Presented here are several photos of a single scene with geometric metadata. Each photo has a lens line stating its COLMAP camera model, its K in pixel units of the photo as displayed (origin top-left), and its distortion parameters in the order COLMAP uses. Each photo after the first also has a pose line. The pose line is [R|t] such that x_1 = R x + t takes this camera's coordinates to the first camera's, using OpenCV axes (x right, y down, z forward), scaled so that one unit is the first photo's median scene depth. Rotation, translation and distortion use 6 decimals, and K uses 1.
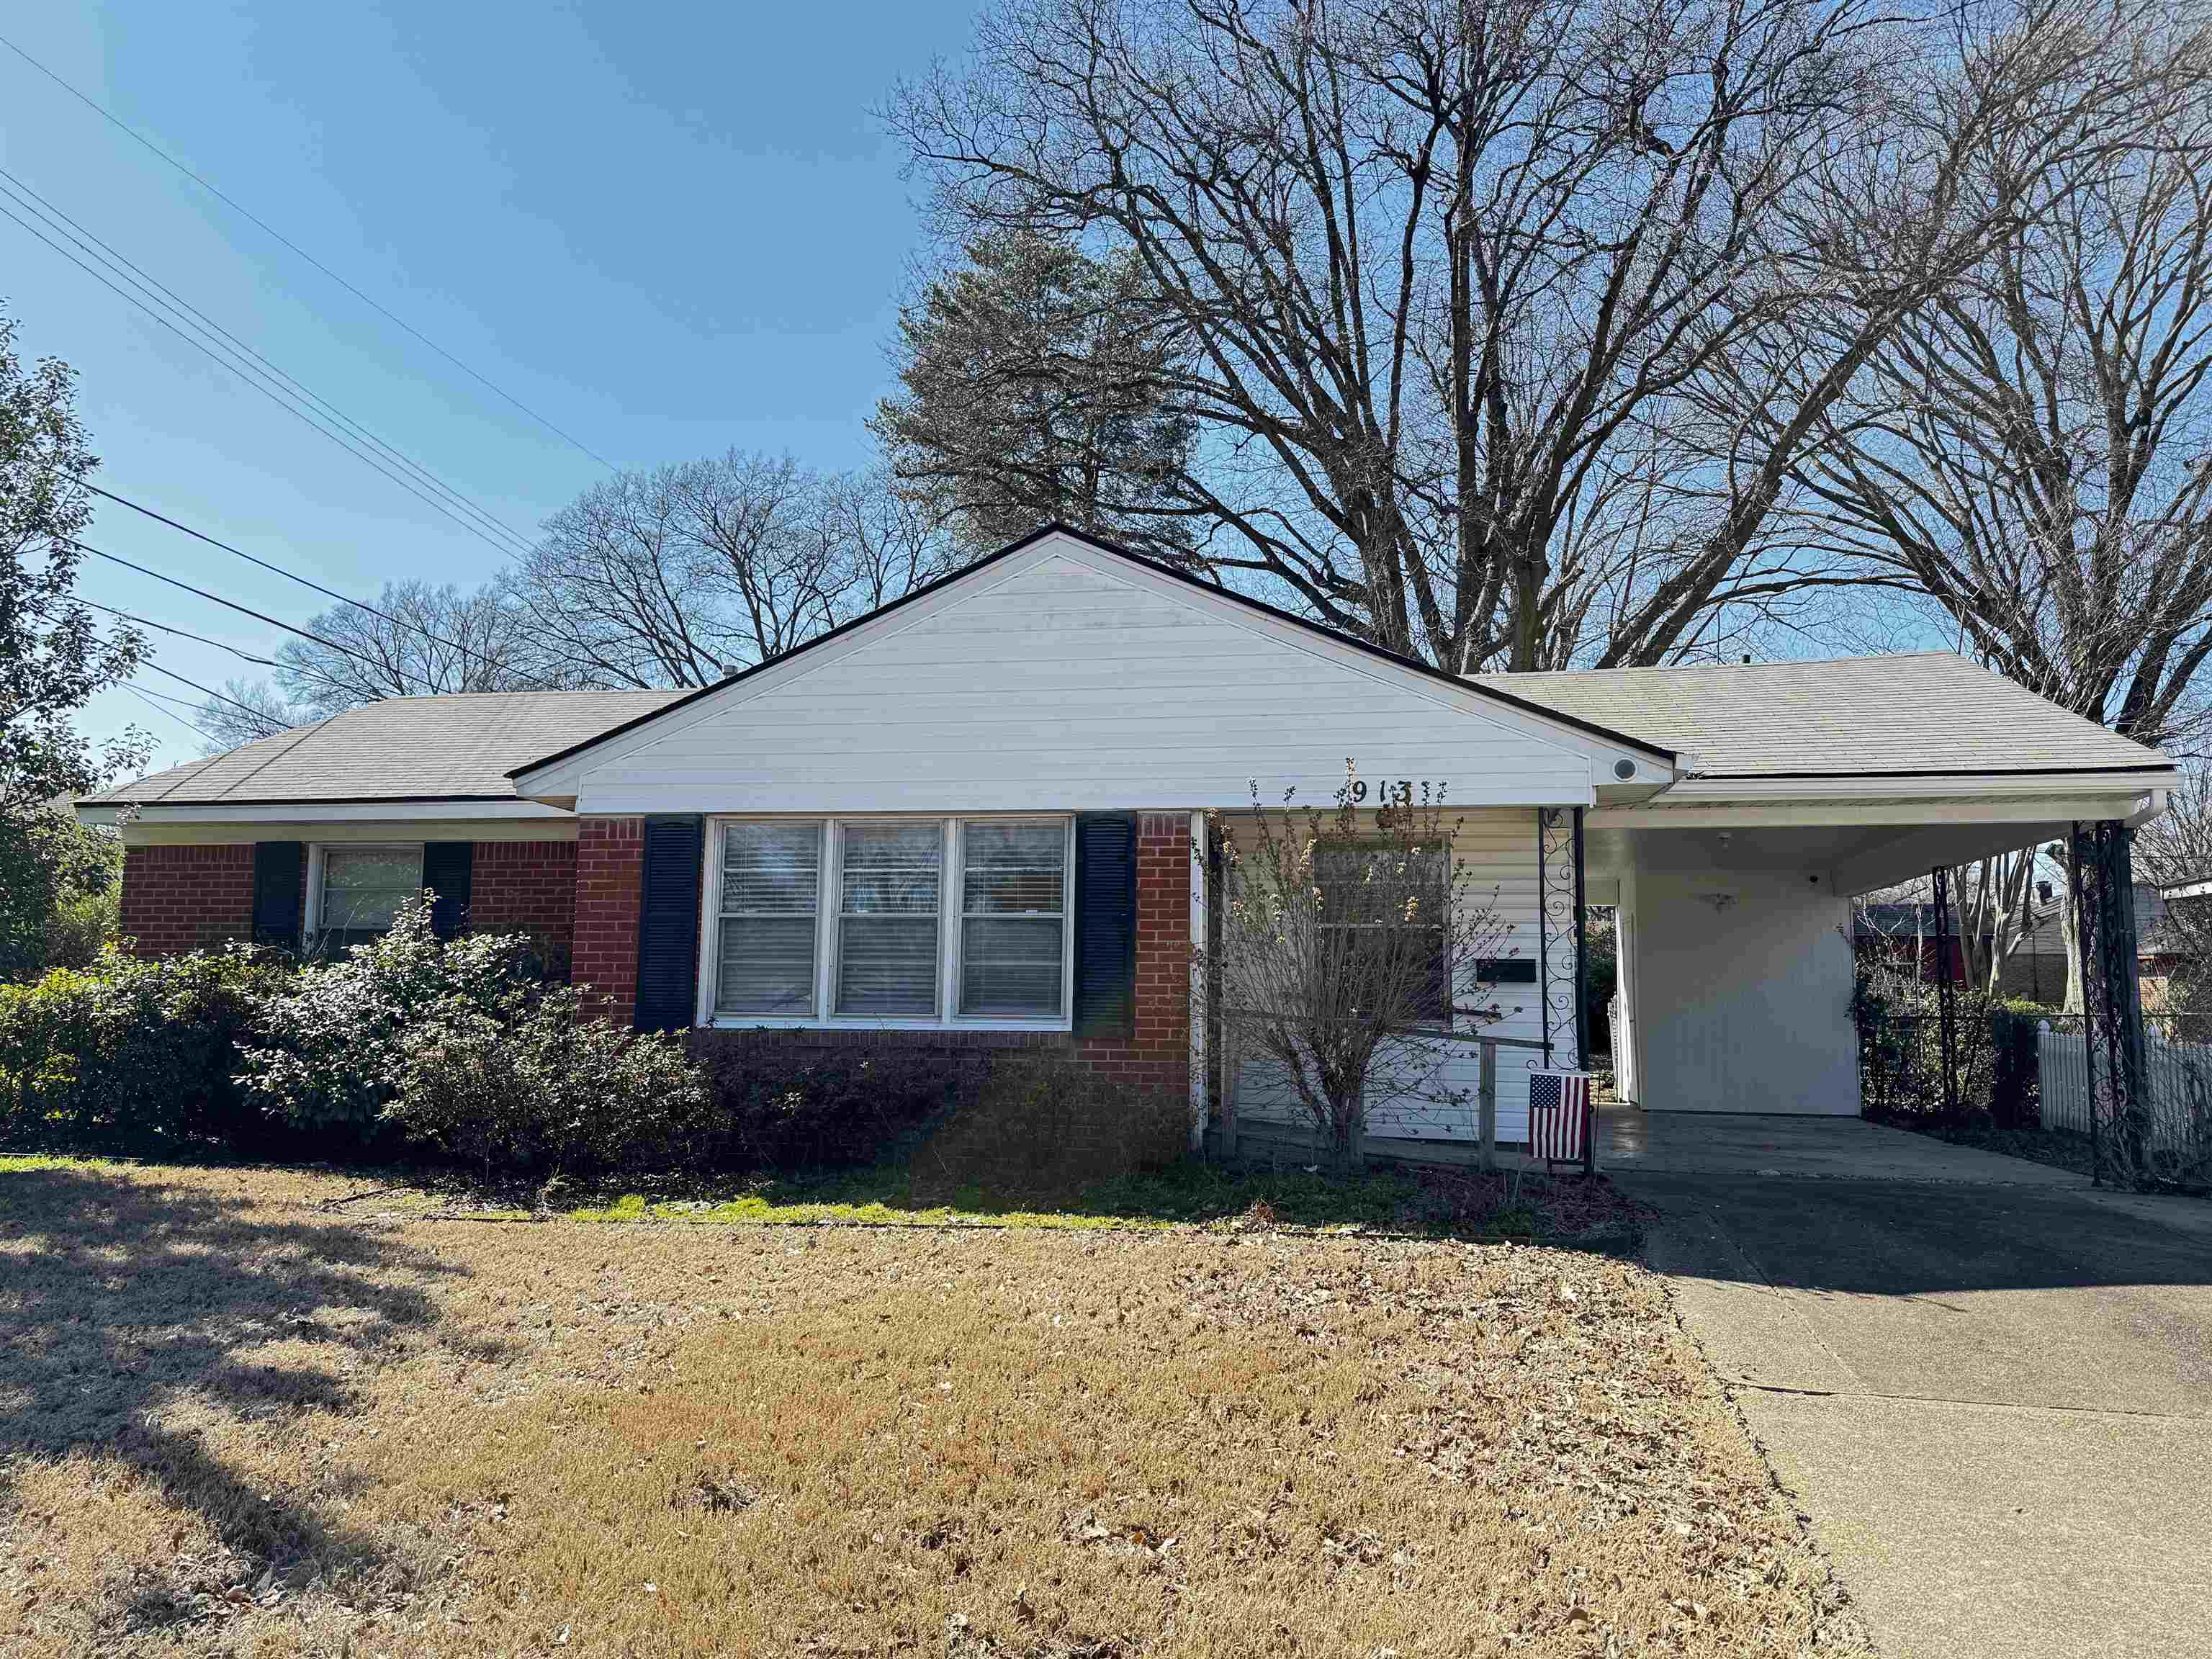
lens RADIAL K [[1539.7, 0, 1111.4], [0, 1539.7, 828.6], [0, 0, 1]] dist [0.051821, -0.073459]
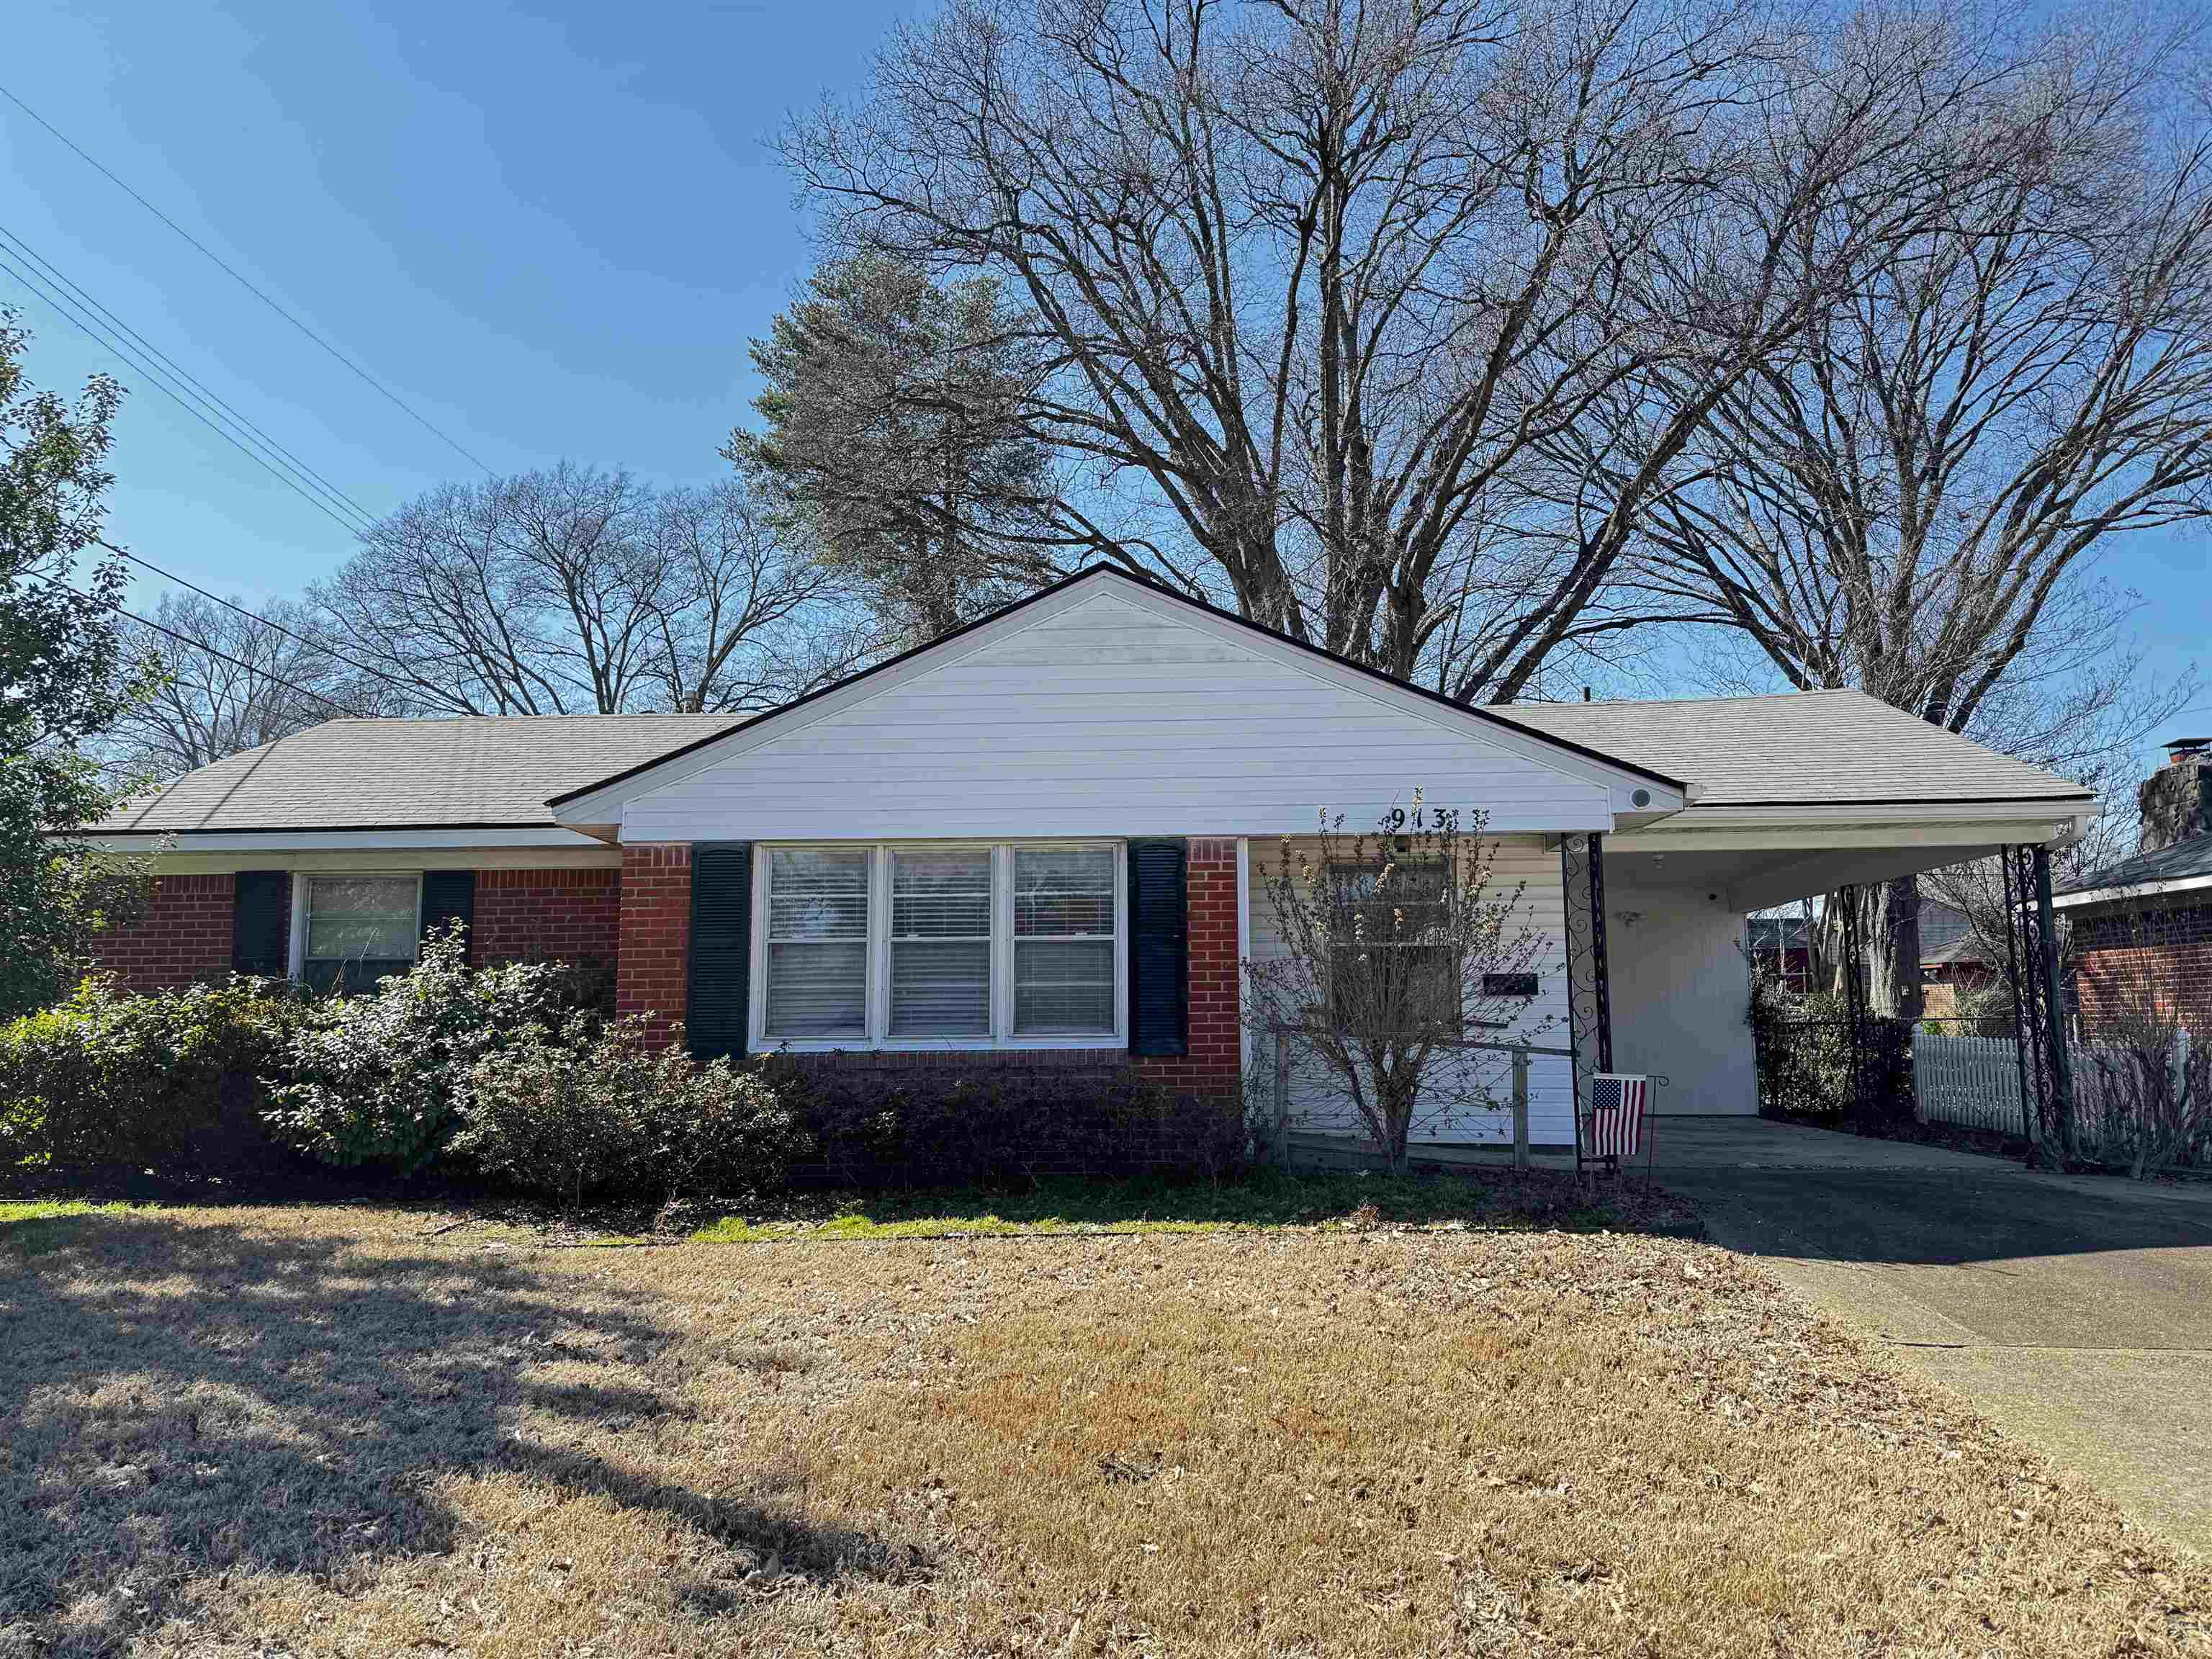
lens RADIAL K [[1539.7, 0, 1116.7], [0, 1539.7, 811.0], [0, 0, 1]] dist [0.051821, -0.073459]
pose [[0.991944, -0.000865, 0.126673, -0.150367], [0.004109, 0.999670, -0.025350, -0.002515], [-0.126609, 0.025666, 0.991621, -0.034233]]
